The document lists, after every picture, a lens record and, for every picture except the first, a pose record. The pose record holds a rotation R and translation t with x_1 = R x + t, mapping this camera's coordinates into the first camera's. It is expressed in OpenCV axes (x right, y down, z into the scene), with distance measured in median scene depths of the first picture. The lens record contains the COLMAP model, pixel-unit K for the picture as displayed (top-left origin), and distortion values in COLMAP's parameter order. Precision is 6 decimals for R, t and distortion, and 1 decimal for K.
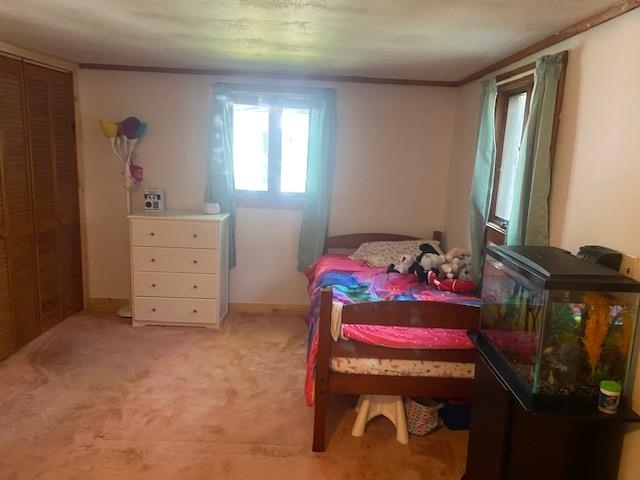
lens RADIAL K [[486.6, 0, 324.9], [0, 486.6, 243.8], [0, 0, 1]] dist [0.043415, -0.049115]
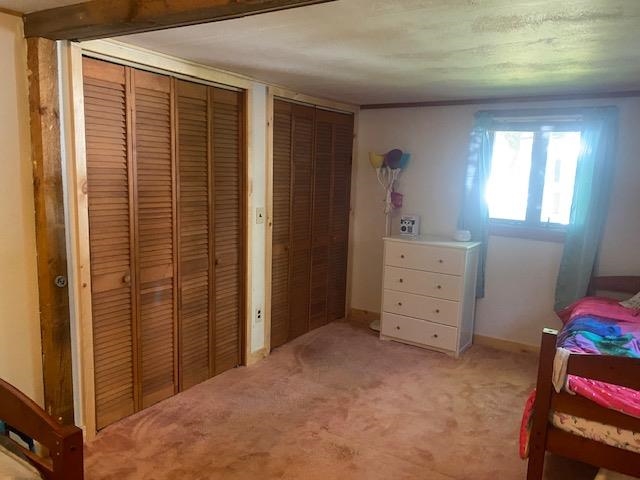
lens RADIAL K [[486.6, 0, 321.5], [0, 486.6, 244.5], [0, 0, 1]] dist [0.043415, -0.049115]
pose [[0.833321, 0.067213, -0.548688, 0.101559], [-0.099259, 0.994642, -0.028909, 0.003600], [0.543805, 0.078553, 0.835527, 0.014739]]
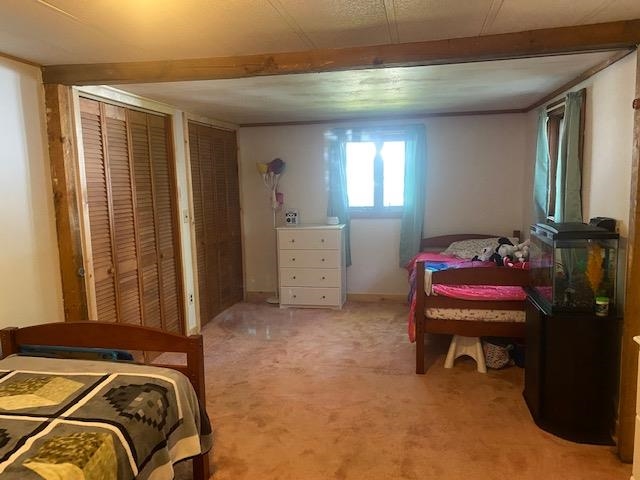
lens RADIAL K [[486.6, 0, 312.4], [0, 486.6, 245.6], [0, 0, 1]] dist [0.043415, -0.049115]
pose [[0.973284, -0.039189, -0.226234, 0.015370], [0.026715, 0.997963, -0.057937, 0.094725], [0.228044, 0.050346, 0.972348, -0.406971]]
